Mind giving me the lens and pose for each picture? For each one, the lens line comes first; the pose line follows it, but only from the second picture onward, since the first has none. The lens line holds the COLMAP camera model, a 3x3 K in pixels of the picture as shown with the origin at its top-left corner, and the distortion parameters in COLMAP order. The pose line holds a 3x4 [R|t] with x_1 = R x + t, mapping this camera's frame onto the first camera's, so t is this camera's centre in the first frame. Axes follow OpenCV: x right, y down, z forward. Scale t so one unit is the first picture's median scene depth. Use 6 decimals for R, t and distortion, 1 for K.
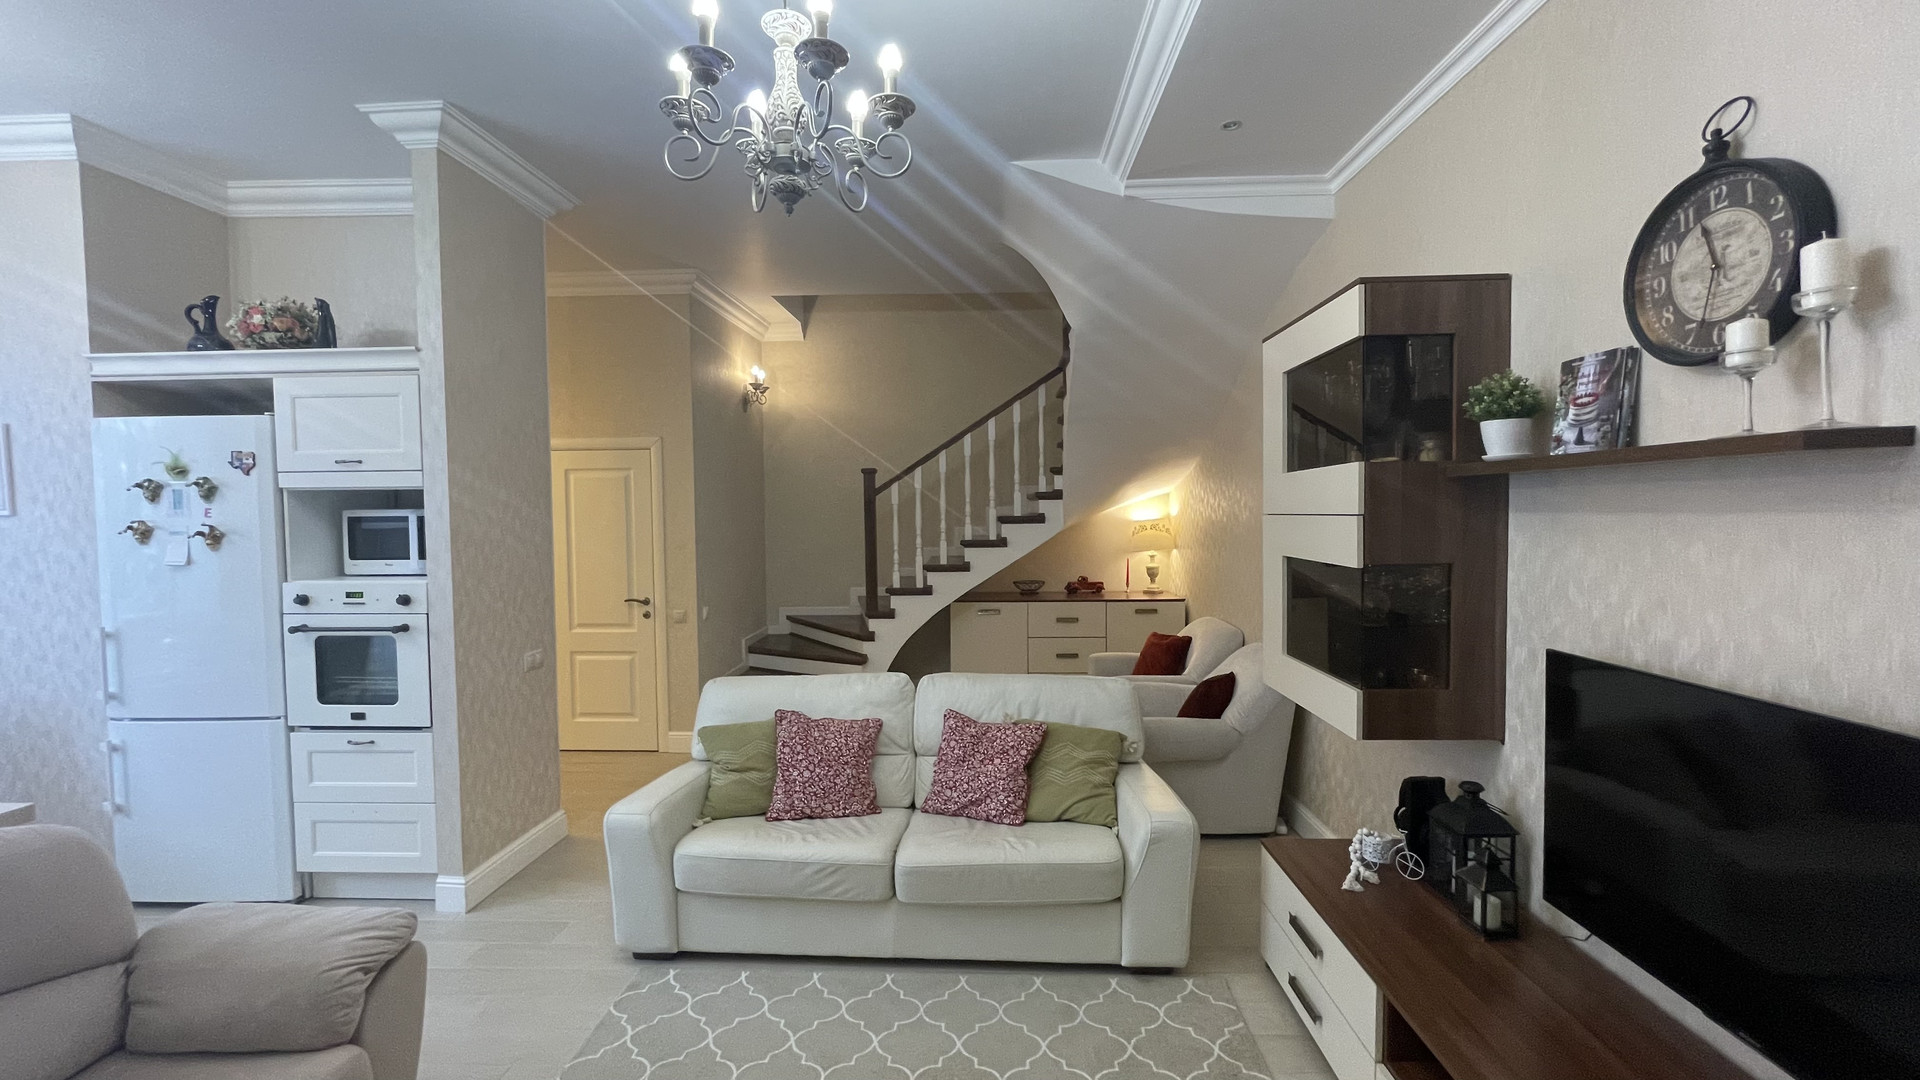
lens RADIAL K [[776.9, 0, 957.9], [0, 776.9, 543.7], [0, 0, 1]] dist [-0.003632, 0.000432]
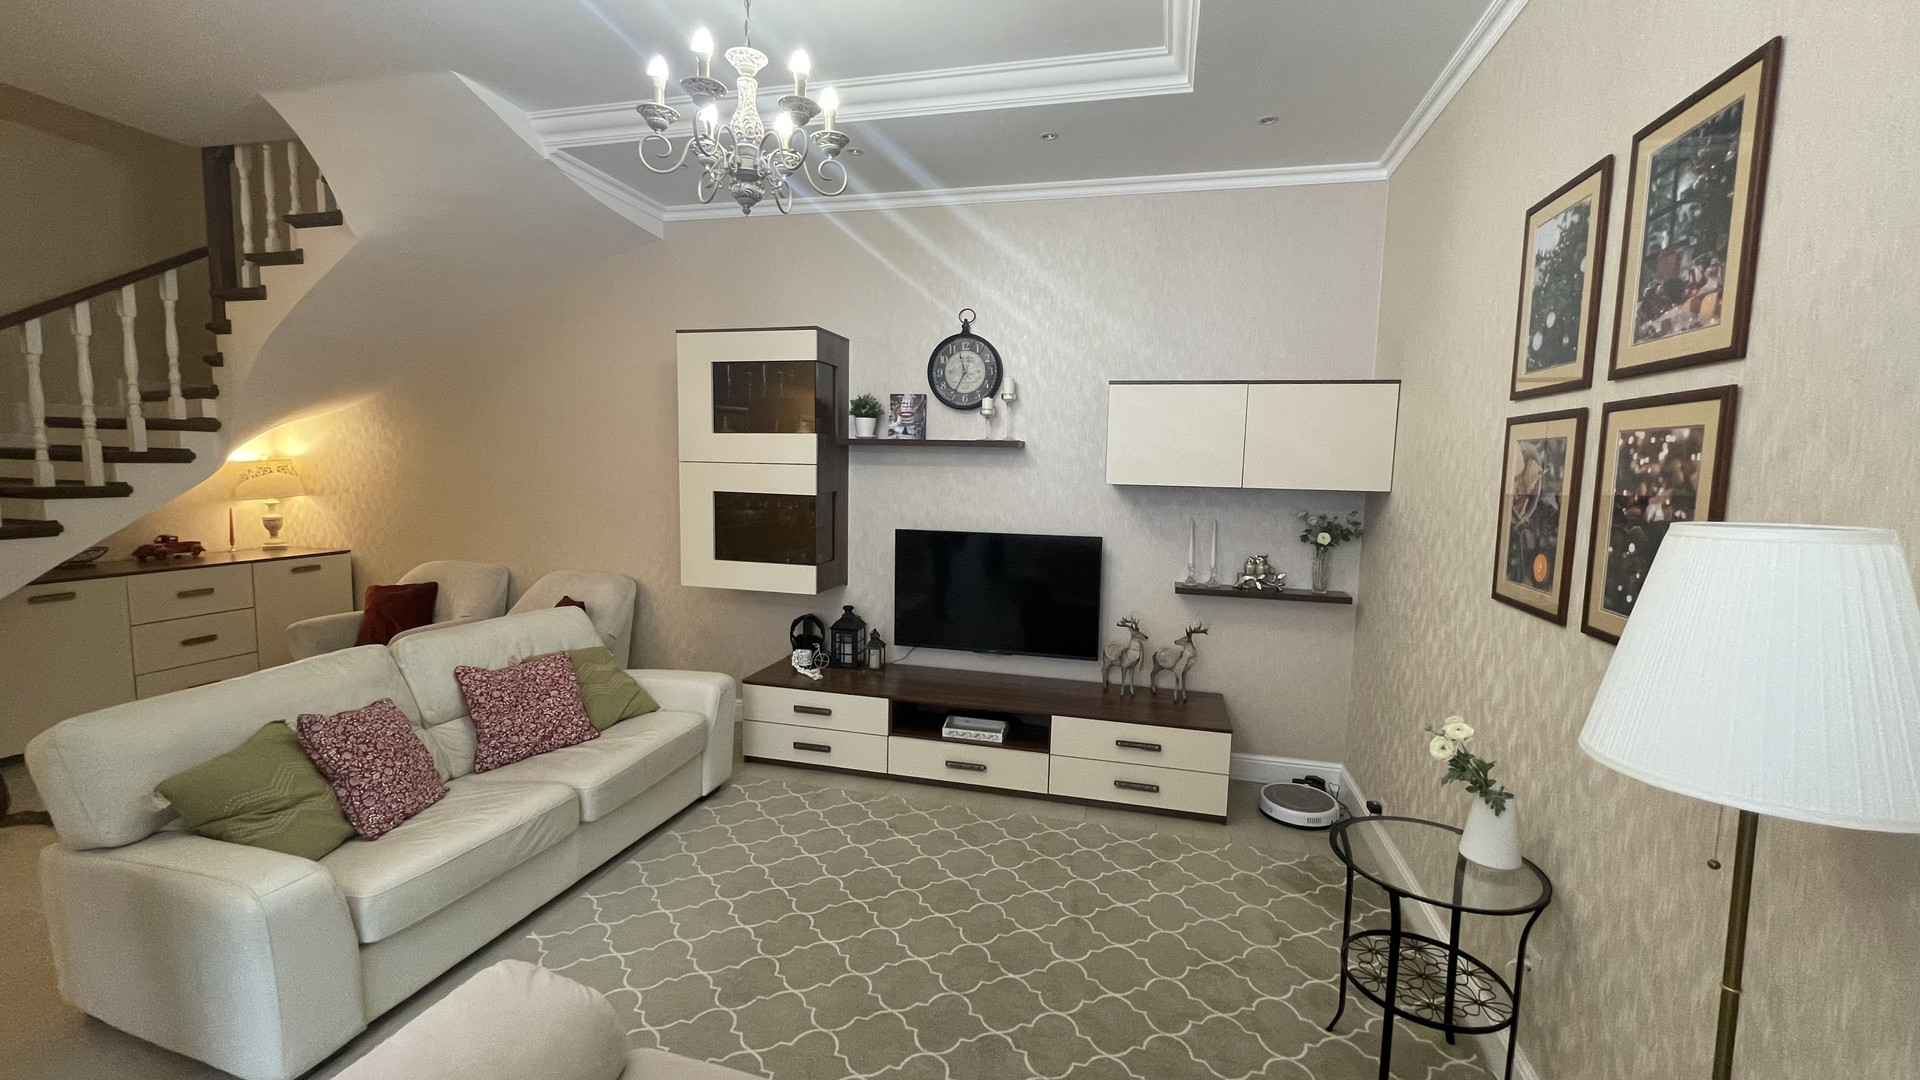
lens RADIAL K [[776.9, 0, 956.7], [0, 776.9, 543.1], [0, 0, 1]] dist [-0.003632, 0.000432]
pose [[0.208231, -0.083604, 0.974500, -0.836922], [0.014869, 0.996496, 0.082314, -0.000158], [-0.977967, -0.002650, 0.208744, 0.247103]]
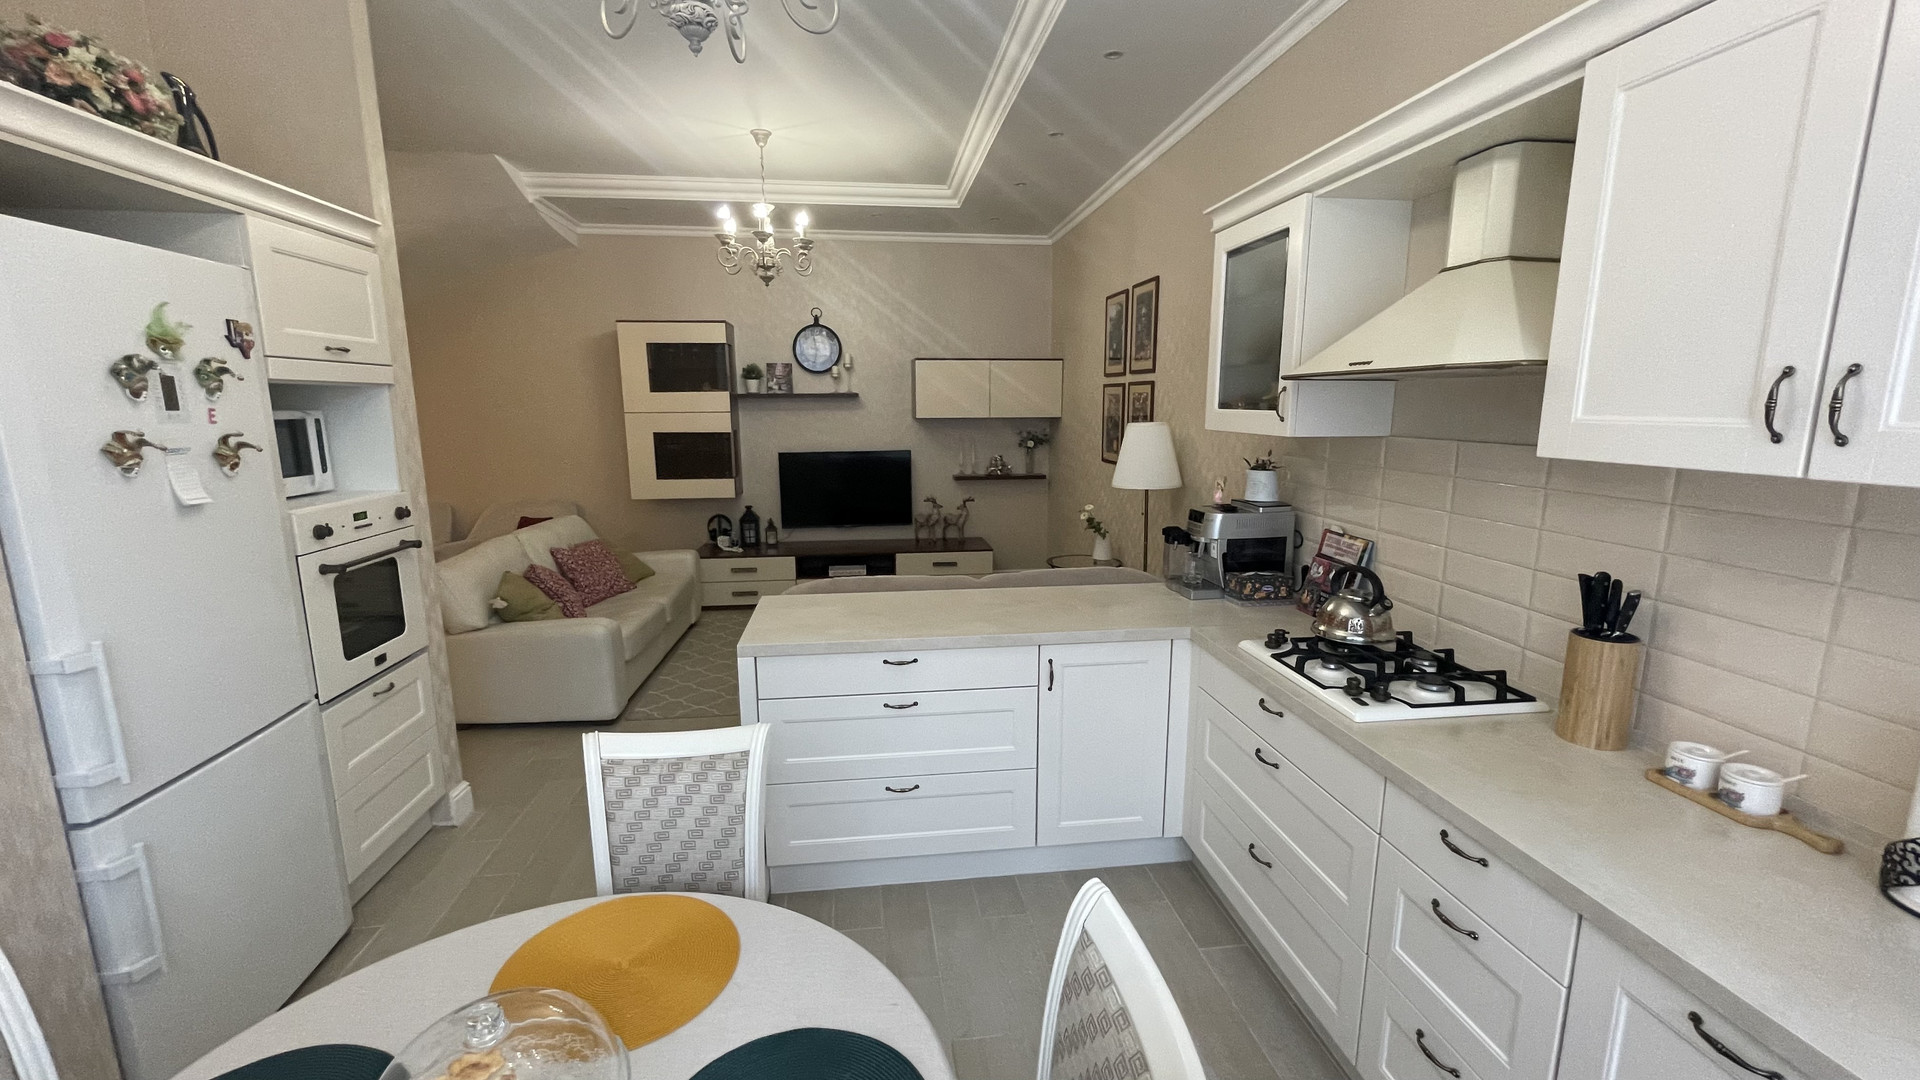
lens RADIAL K [[776.9, 0, 956.6], [0, 776.9, 543.0], [0, 0, 1]] dist [-0.003632, 0.000432]
pose [[-0.166723, -0.166146, 0.971905, -1.692062], [0.046179, 0.983303, 0.176016, -0.020901], [-0.984922, 0.074228, -0.156267, 0.511710]]
